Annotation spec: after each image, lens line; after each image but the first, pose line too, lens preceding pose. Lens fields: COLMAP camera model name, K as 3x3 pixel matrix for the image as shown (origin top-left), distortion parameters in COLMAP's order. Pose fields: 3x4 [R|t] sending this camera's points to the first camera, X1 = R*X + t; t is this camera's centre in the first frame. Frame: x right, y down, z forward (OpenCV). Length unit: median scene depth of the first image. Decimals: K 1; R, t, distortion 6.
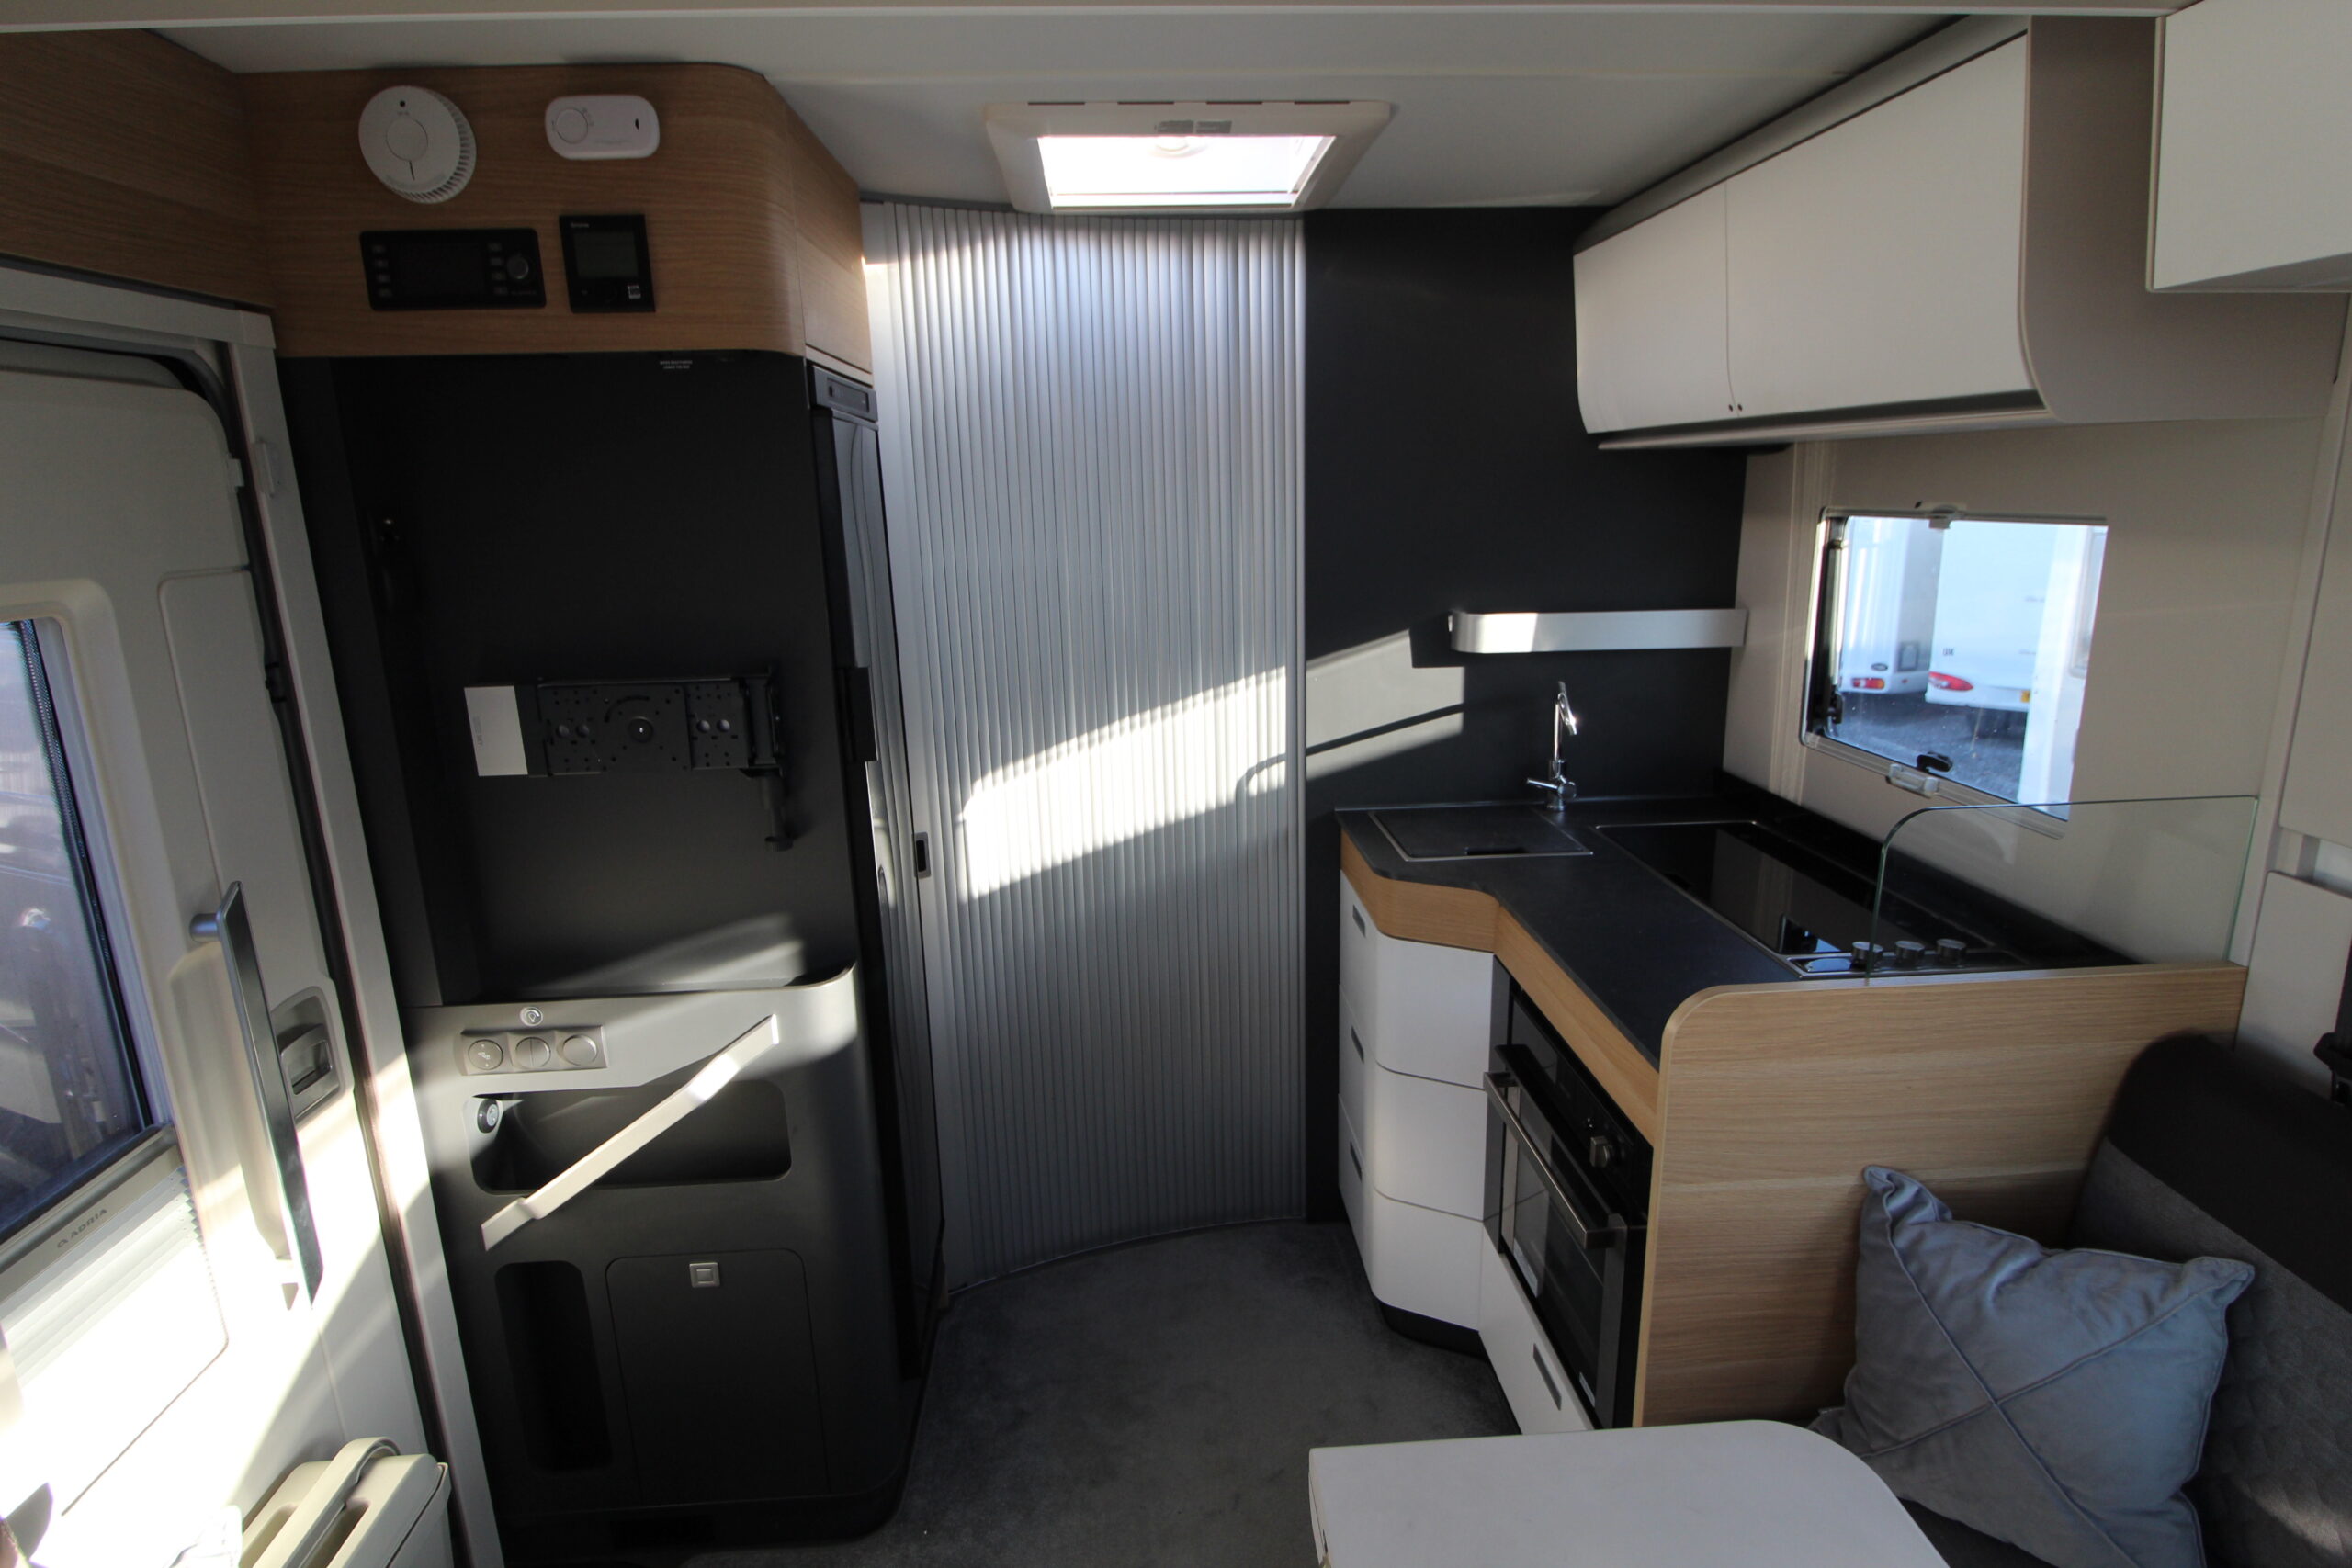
lens RADIAL K [[1189.5, 0, 1195.8], [0, 1189.5, 769.3], [0, 0, 1]] dist [0.001432, -0.012797]
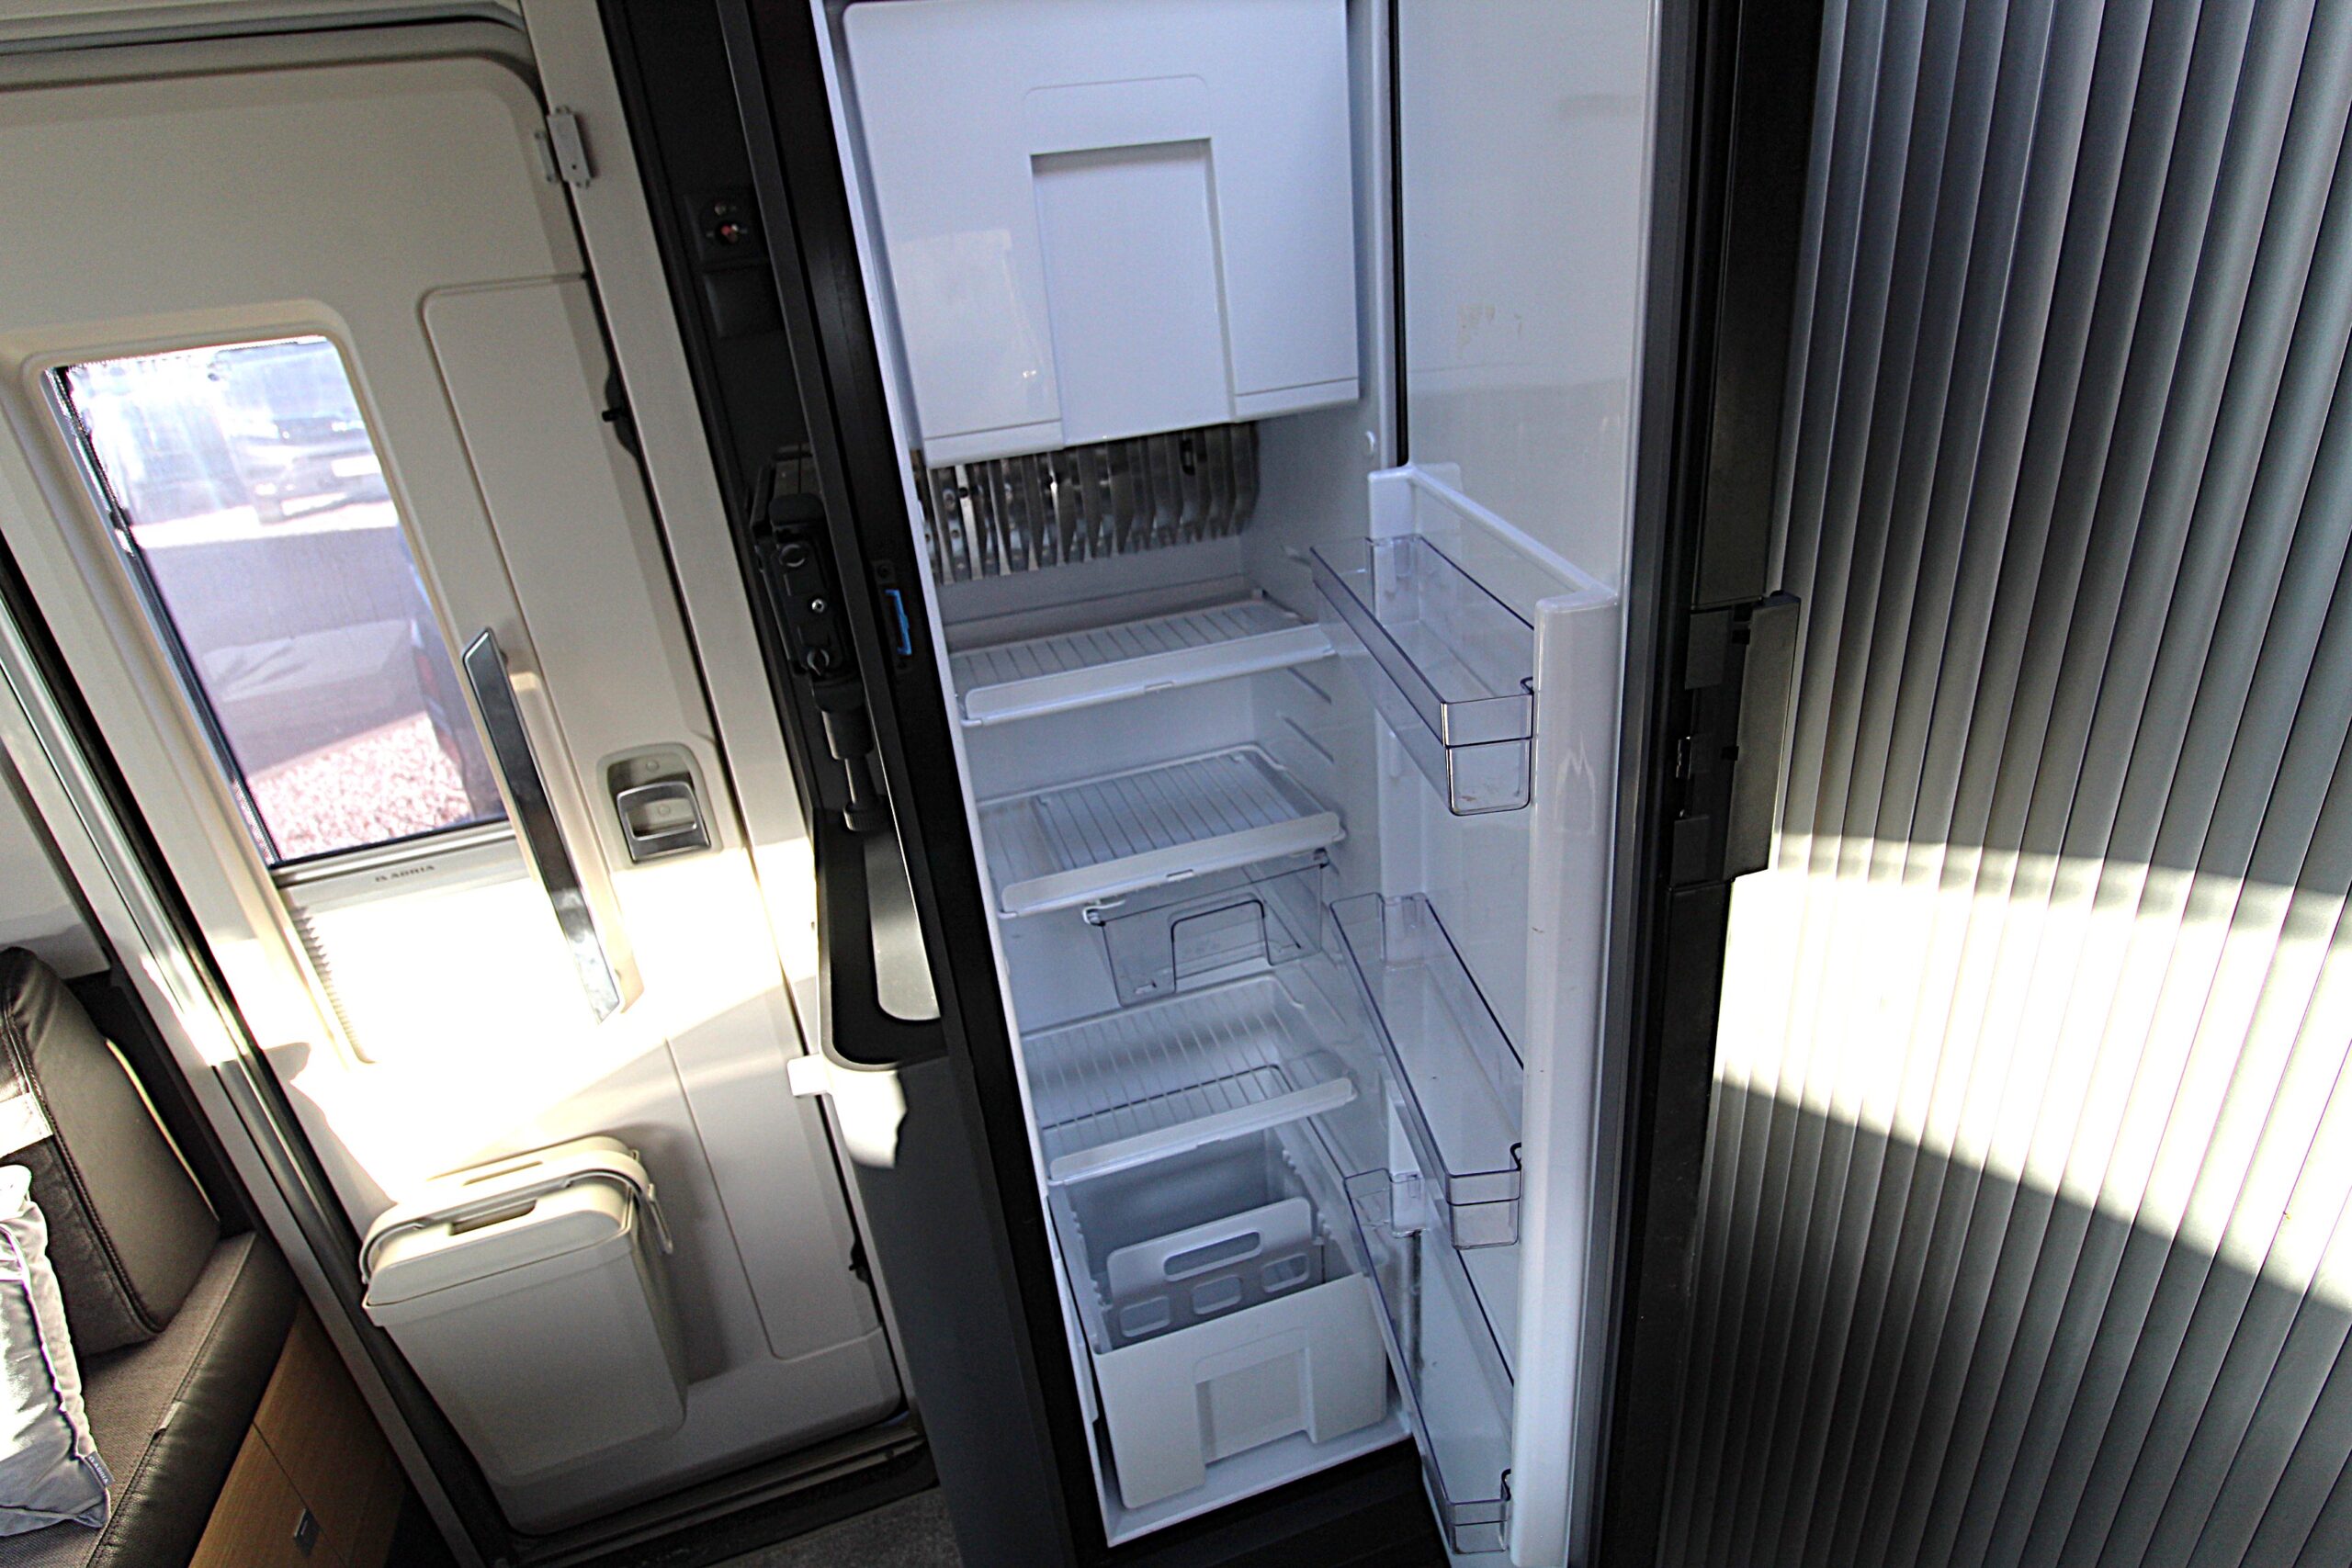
lens RADIAL K [[1189.5, 0, 1196.6], [0, 1189.5, 766.2], [0, 0, 1]] dist [0.001432, -0.012797]
pose [[0.239051, 0.413234, -0.878688, 0.180924], [-0.142275, 0.910064, 0.389283, -0.202964], [0.960527, 0.031957, 0.276344, 0.992572]]
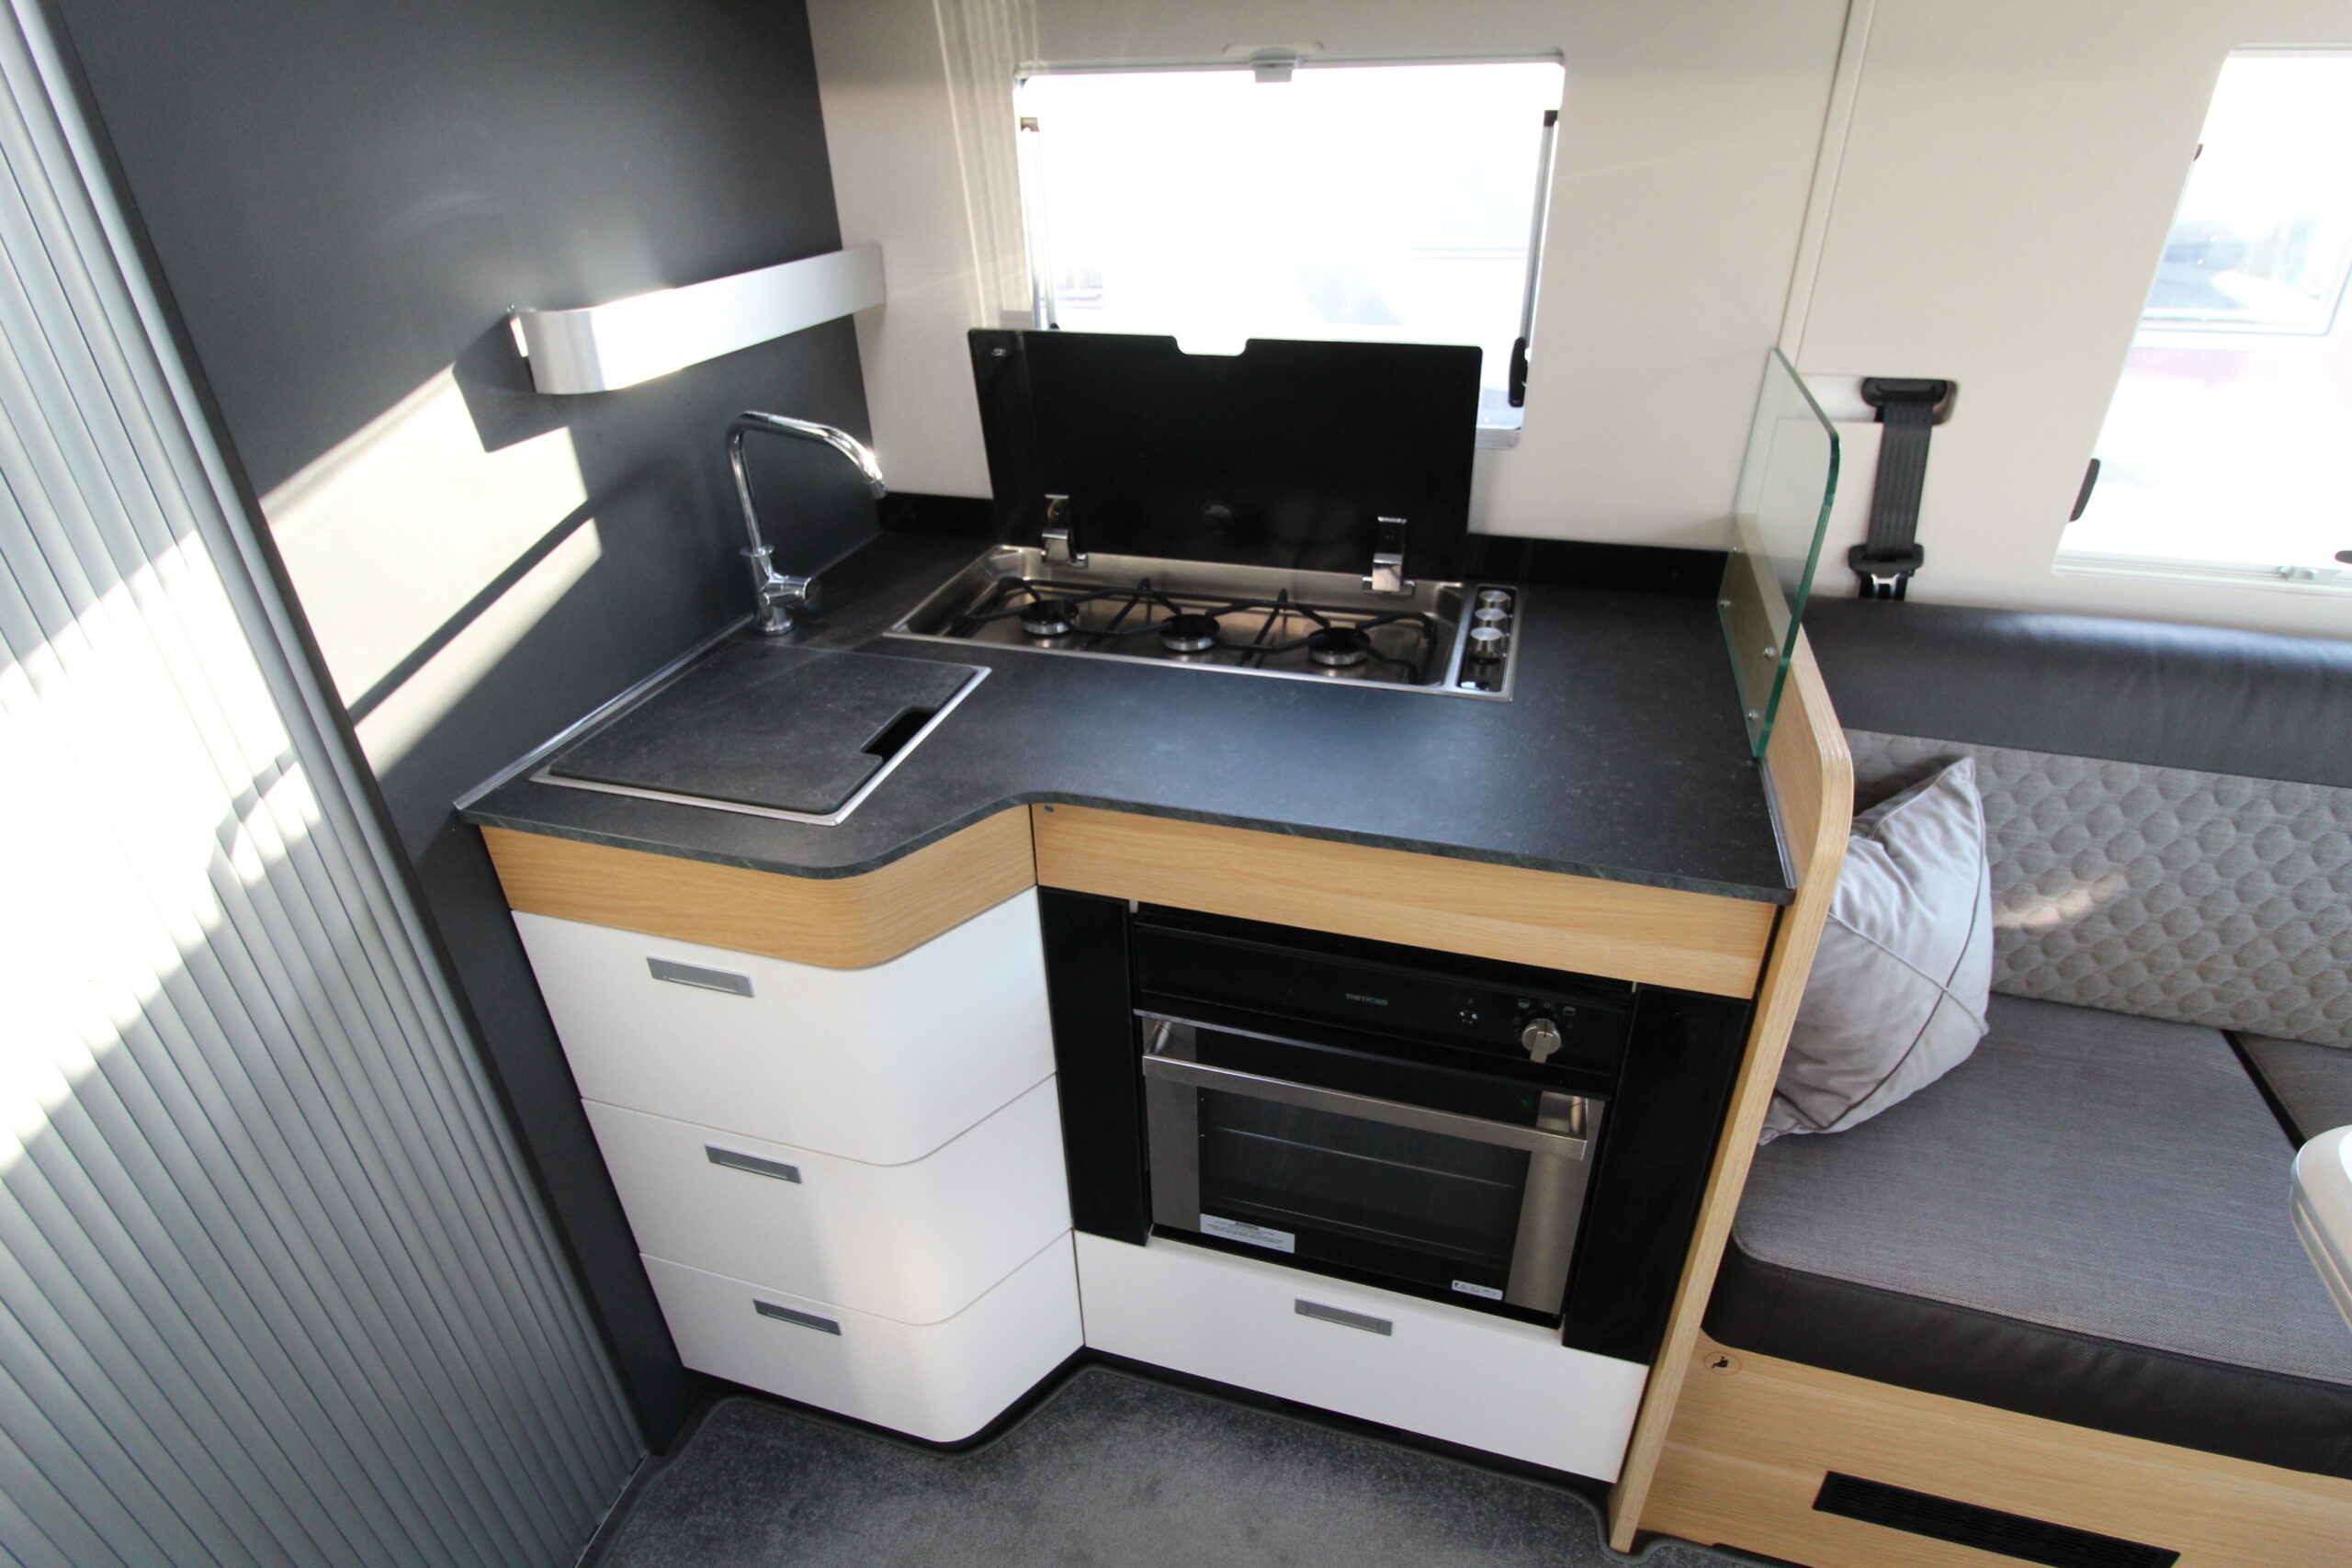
lens RADIAL K [[1189.5, 0, 1184.1], [0, 1189.5, 769.1], [0, 0, 1]] dist [0.001432, -0.012797]
pose [[0.339258, -0.459966, 0.820570, -0.220015], [0.226595, 0.886577, 0.403282, -0.143022], [-0.912994, 0.049120, 0.405005, 0.825710]]
